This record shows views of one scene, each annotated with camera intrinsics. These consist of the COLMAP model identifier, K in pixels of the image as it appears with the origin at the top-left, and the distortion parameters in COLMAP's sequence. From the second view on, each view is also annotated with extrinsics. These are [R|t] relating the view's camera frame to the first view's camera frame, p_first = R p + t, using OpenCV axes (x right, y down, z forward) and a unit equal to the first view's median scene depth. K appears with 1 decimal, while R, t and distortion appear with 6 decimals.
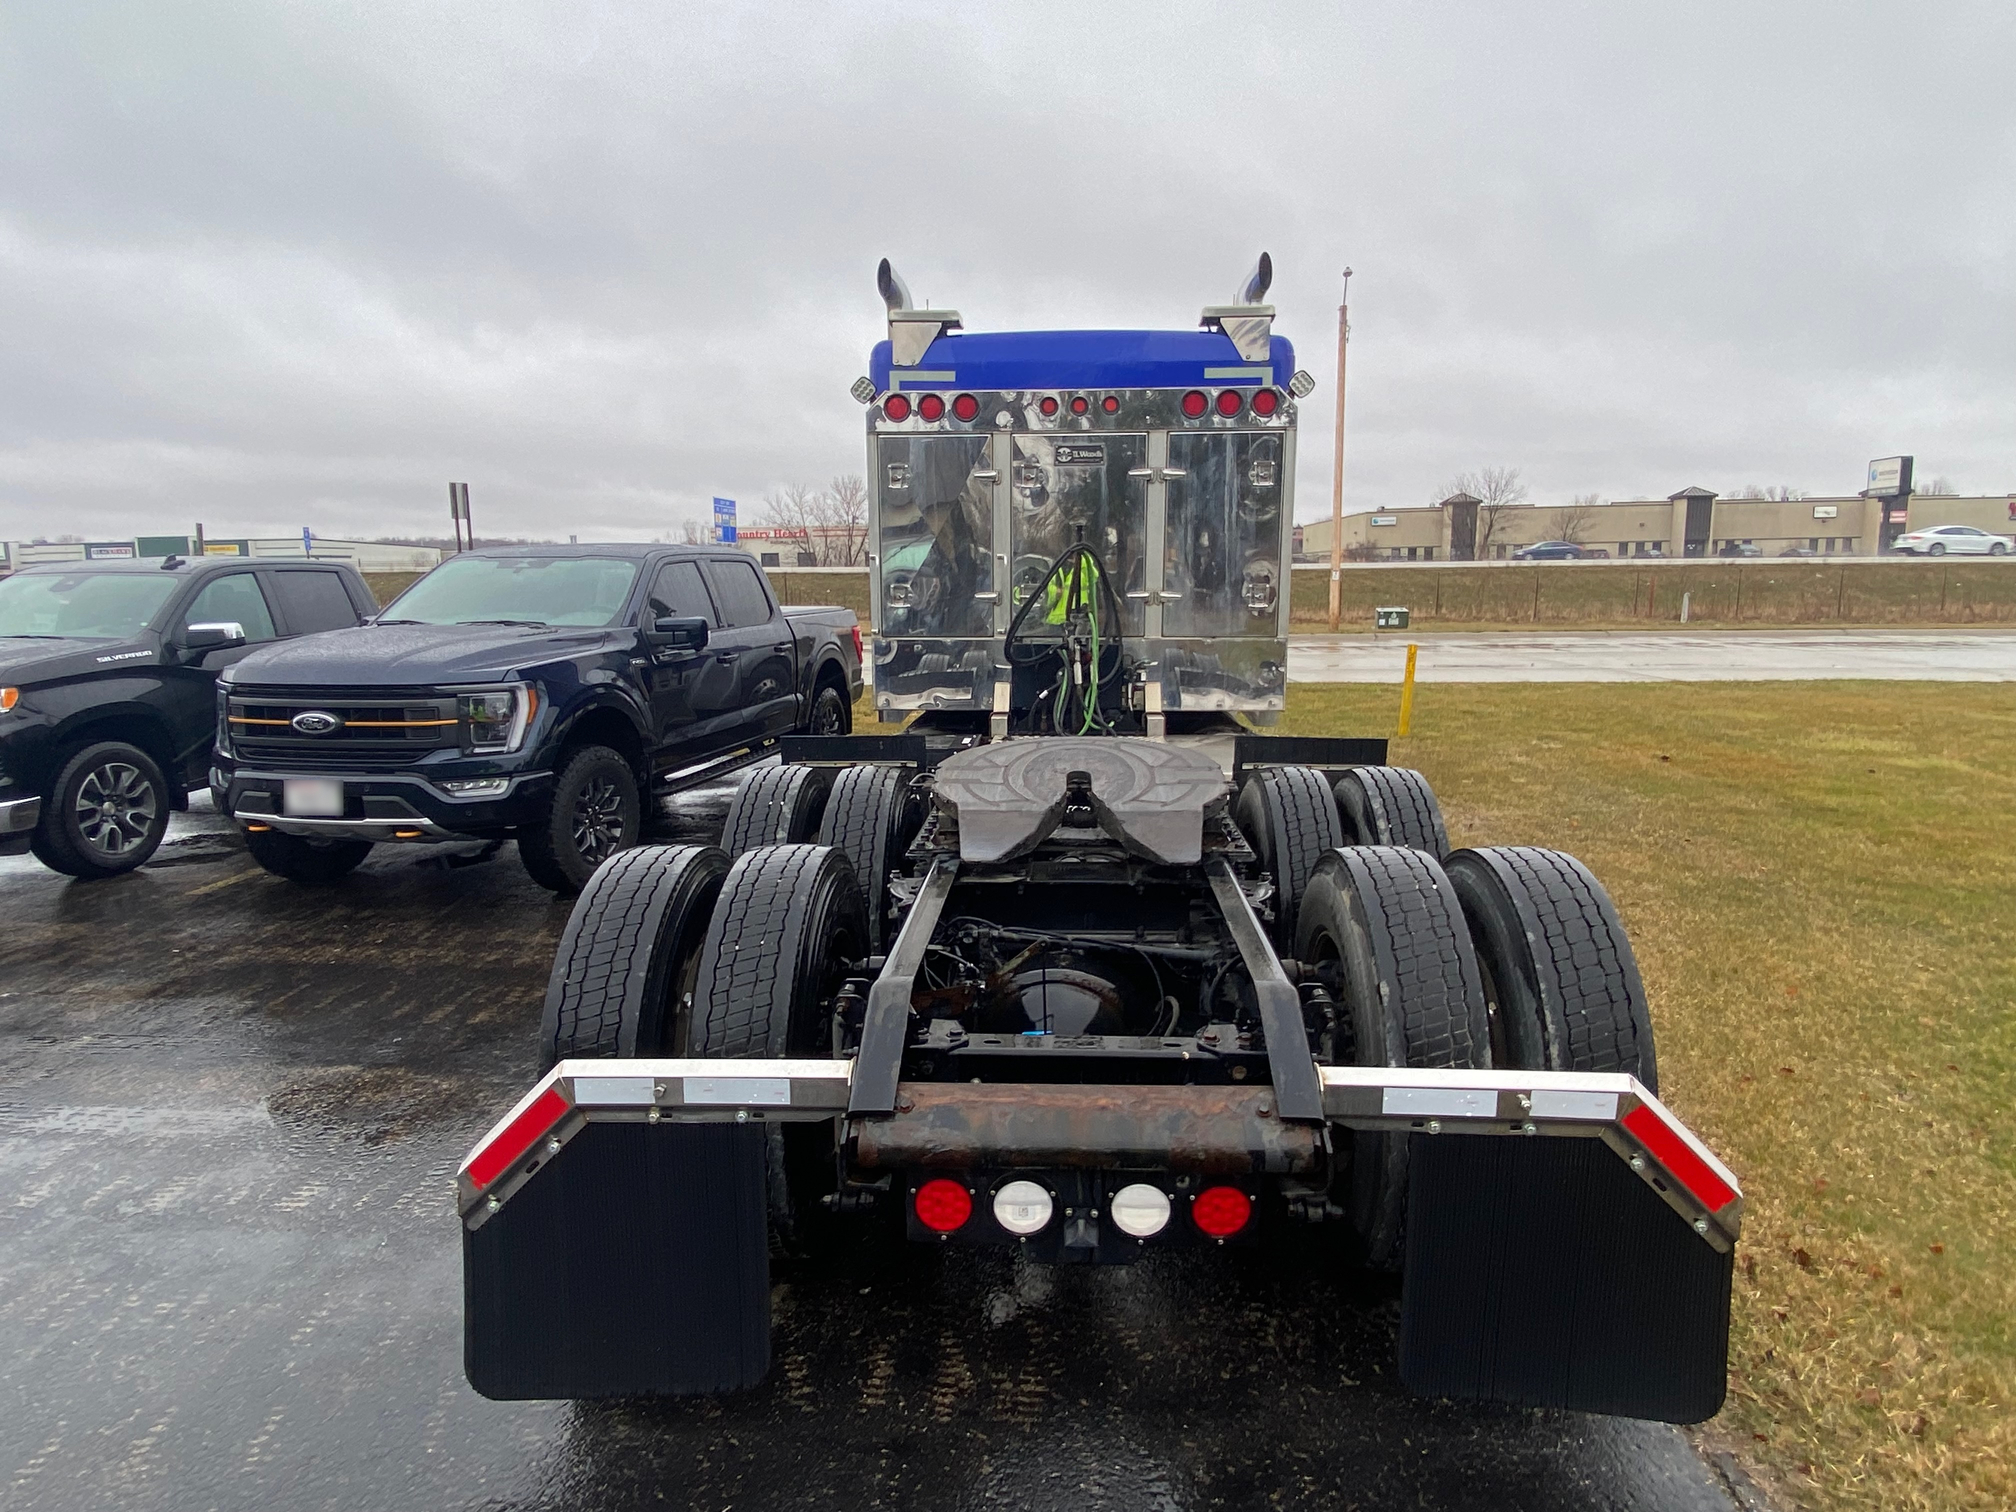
lens RADIAL K [[1201.8, 0, 1008.6], [0, 1201.8, 719.3], [0, 0, 1]] dist [-0.021300, -0.000356]
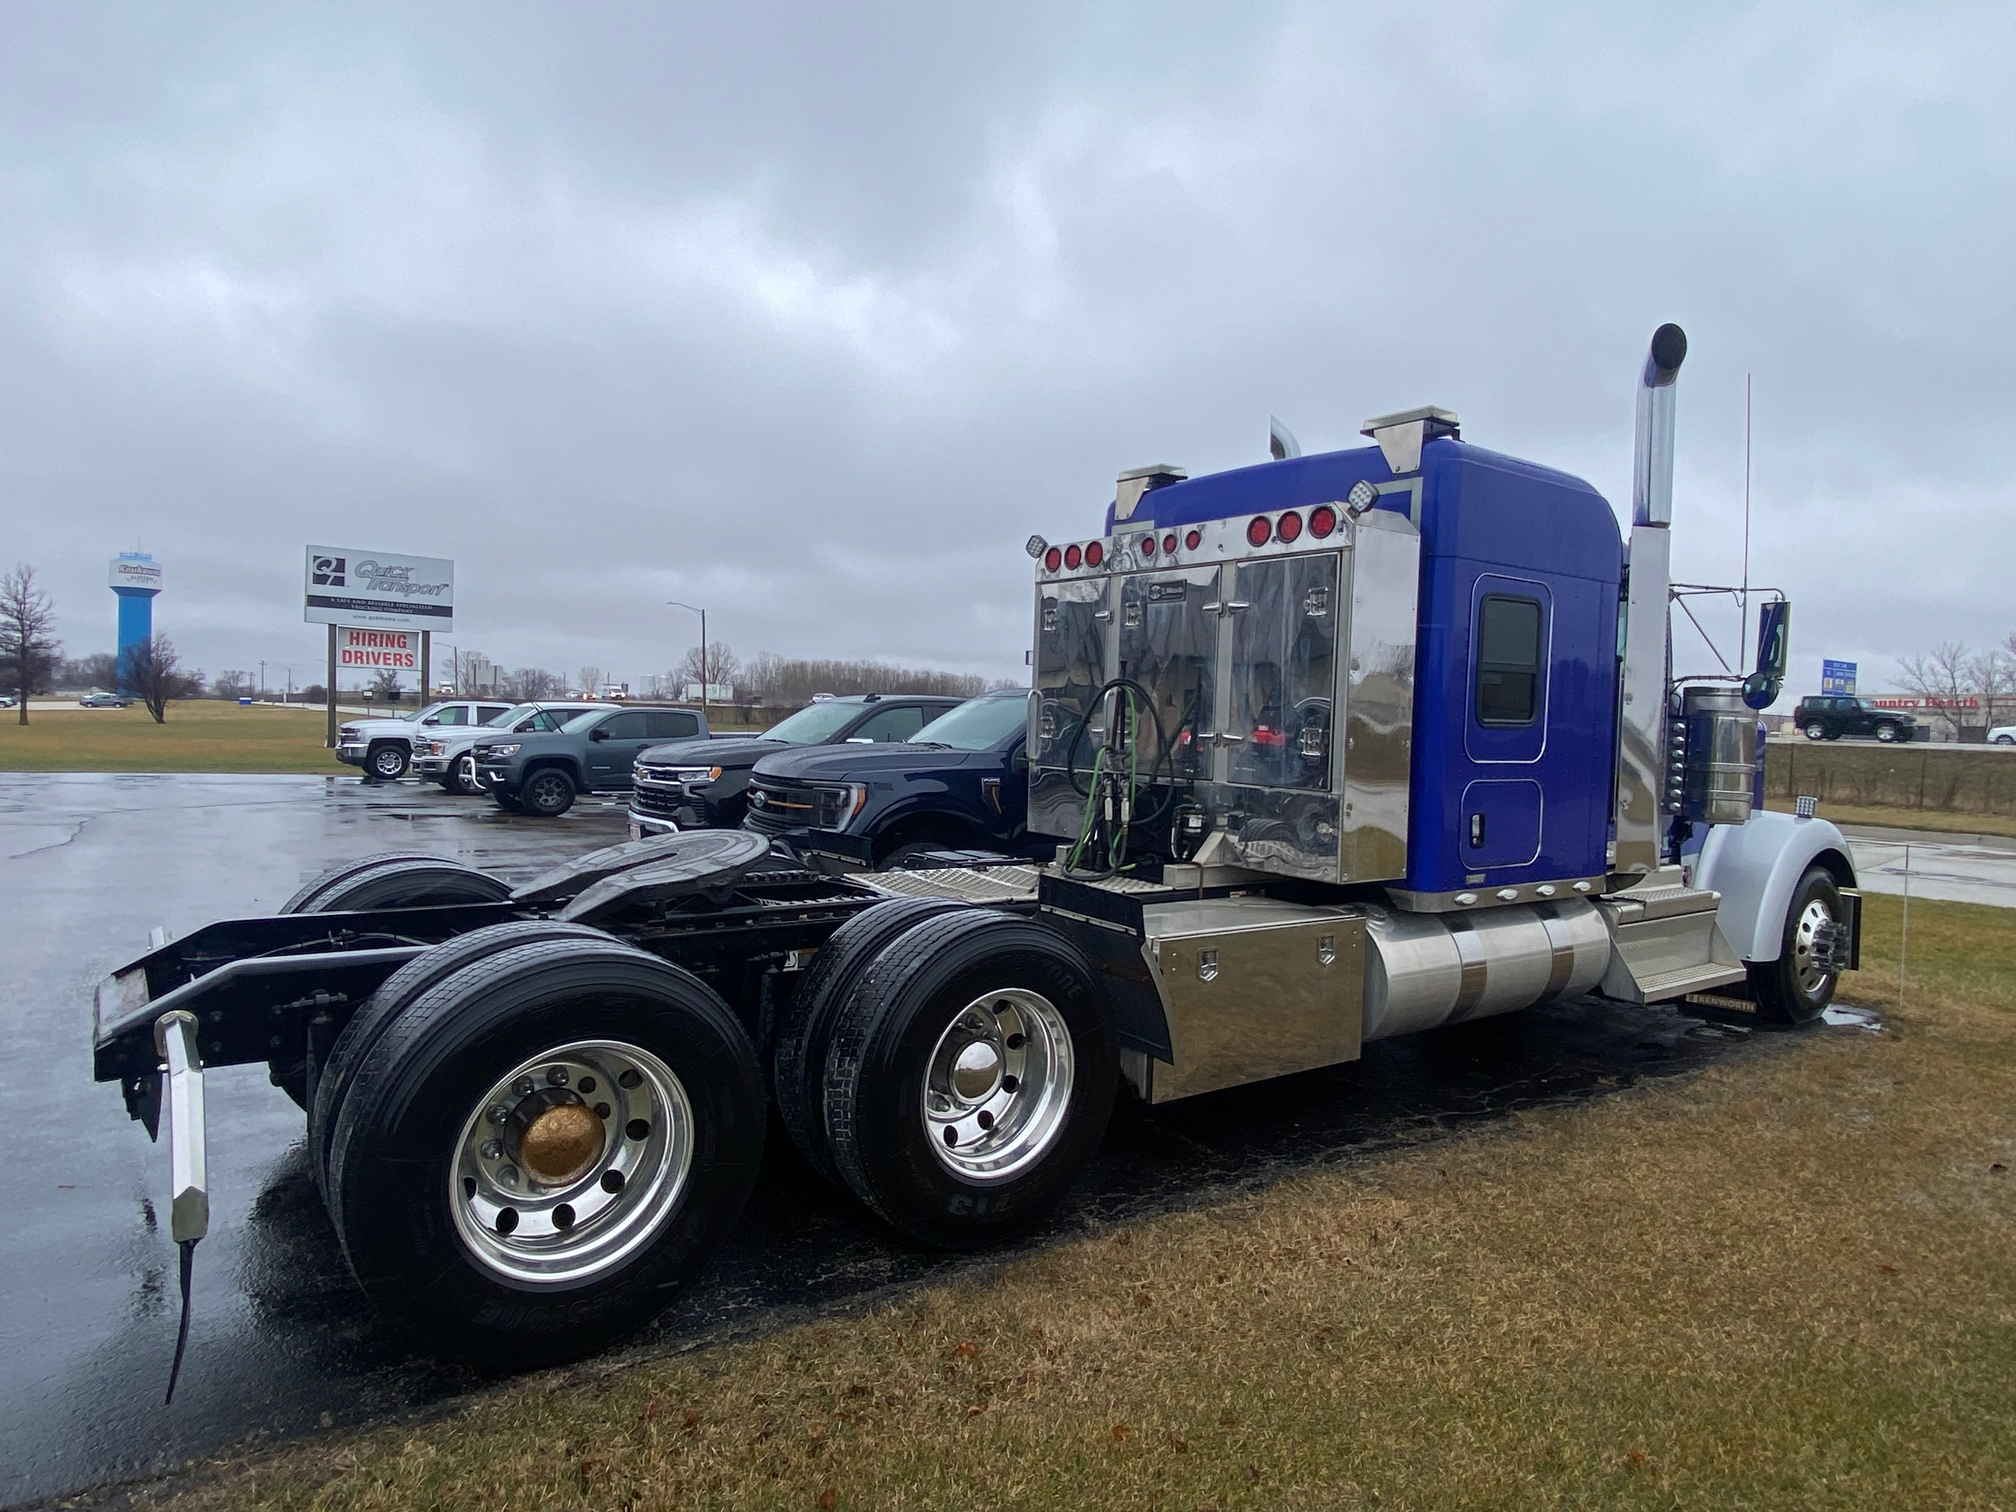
lens RADIAL K [[1201.8, 0, 1008.6], [0, 1201.8, 719.3], [0, 0, 1]] dist [-0.021300, -0.000356]
pose [[0.608277, 0.024889, -0.793334, 0.761799], [-0.133990, 0.988383, -0.071726, -0.028418], [0.782333, 0.149929, 0.604546, 0.315072]]
